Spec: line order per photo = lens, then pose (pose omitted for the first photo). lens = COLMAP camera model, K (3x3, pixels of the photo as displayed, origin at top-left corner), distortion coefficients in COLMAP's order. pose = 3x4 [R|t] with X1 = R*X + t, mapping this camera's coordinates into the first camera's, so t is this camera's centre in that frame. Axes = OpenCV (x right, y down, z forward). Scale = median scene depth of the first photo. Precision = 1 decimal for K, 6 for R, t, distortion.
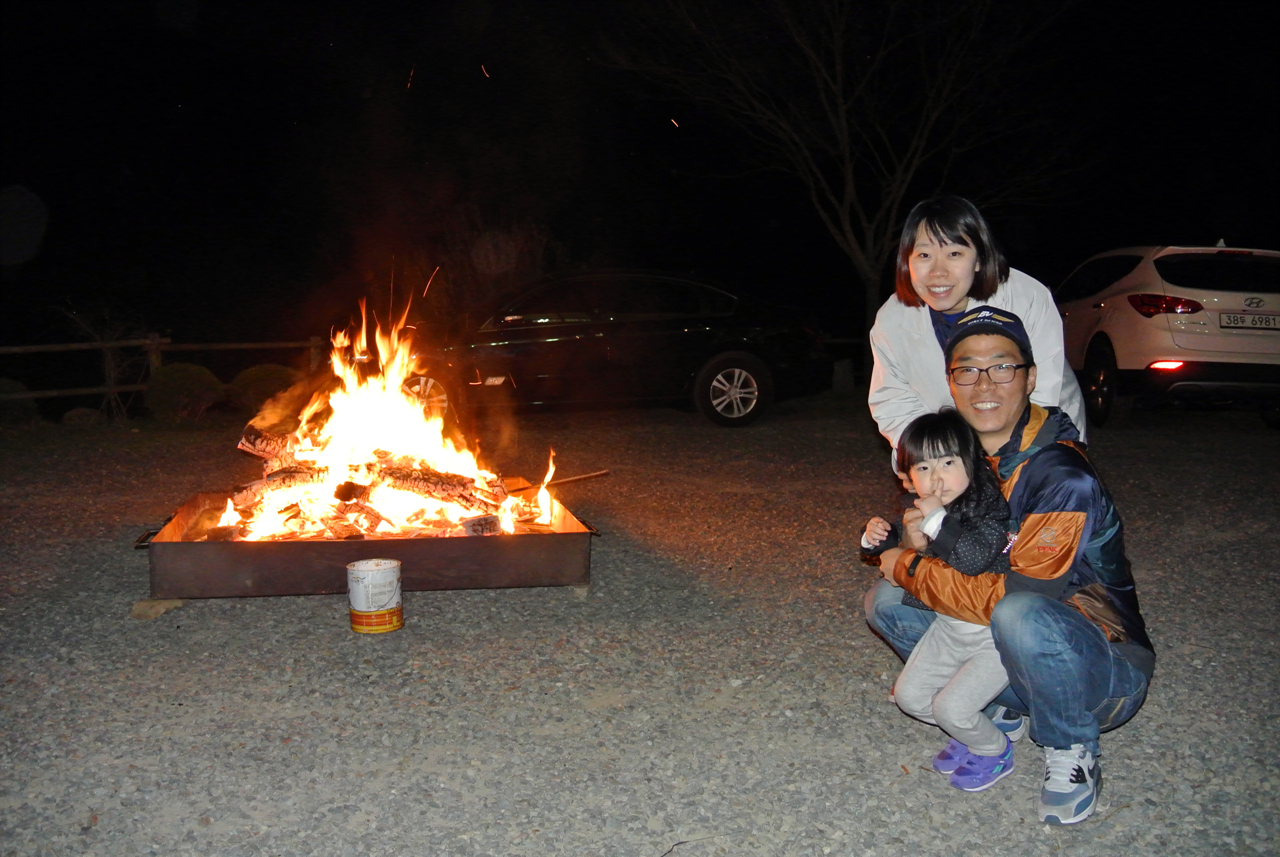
lens RADIAL K [[1100.9, 0, 640.0], [0, 1100.9, 428.5], [0, 0, 1]] dist [-0.150656, 0.088041]
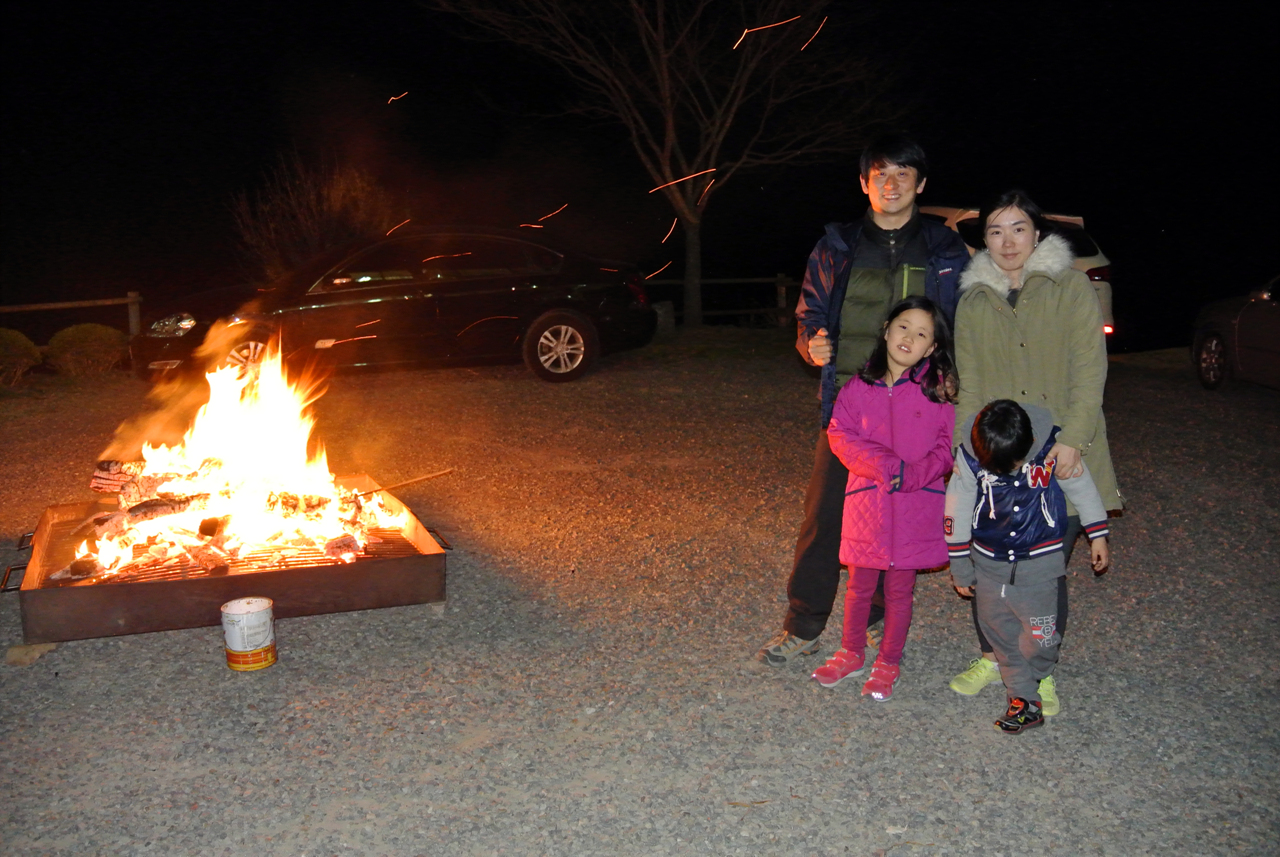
lens RADIAL K [[1100.9, 0, 640.0], [0, 1100.9, 428.5], [0, 0, 1]] dist [-0.150656, 0.088041]
pose [[0.986223, -0.023843, 0.163694, -0.035692], [0.009691, 0.996186, 0.086715, -0.142449], [-0.165137, -0.083933, 0.982693, -0.086286]]
